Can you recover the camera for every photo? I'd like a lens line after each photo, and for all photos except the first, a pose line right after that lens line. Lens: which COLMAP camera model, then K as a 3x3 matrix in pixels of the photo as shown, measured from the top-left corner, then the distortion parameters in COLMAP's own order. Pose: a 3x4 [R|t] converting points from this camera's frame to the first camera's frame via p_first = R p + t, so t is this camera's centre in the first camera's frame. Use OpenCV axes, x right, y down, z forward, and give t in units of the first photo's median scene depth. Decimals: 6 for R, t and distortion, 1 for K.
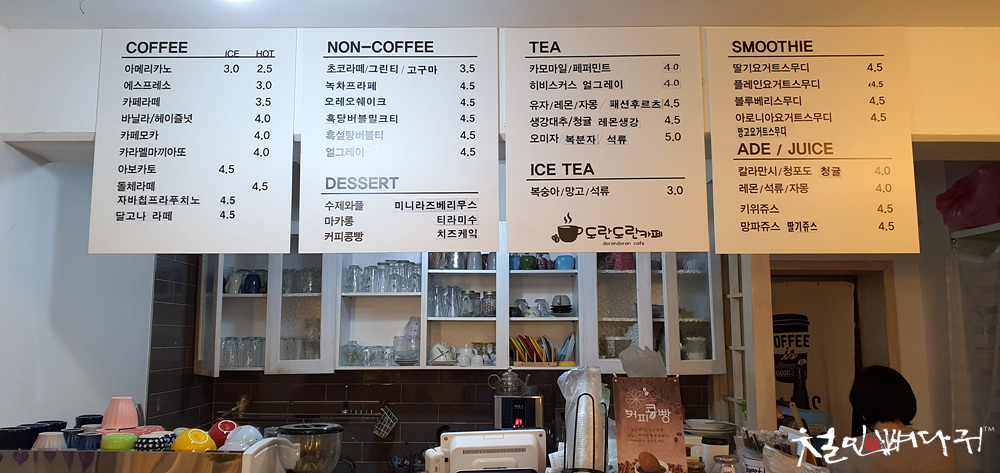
lens RADIAL K [[726.3, 0, 497.6], [0, 726.3, 240.5], [0, 0, 1]] dist [-0.000506, -0.000155]
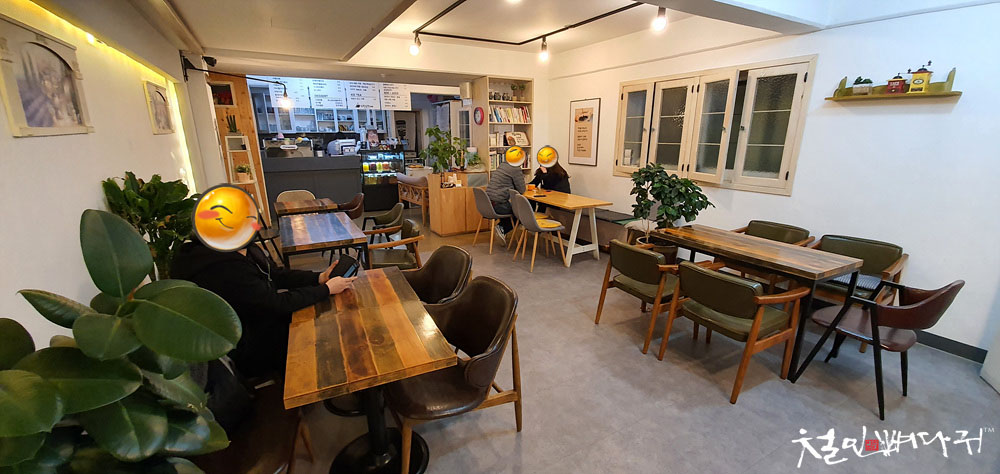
lens RADIAL K [[391.2, 0, 495.3], [0, 391.2, 243.9], [0, 0, 1]] dist [0.001661, -0.000027]
pose [[0.864231, -0.140800, 0.482991, -0.450367], [-0.057865, 0.925848, 0.373439, -0.157632], [-0.499757, -0.350686, 0.791999, -1.789744]]
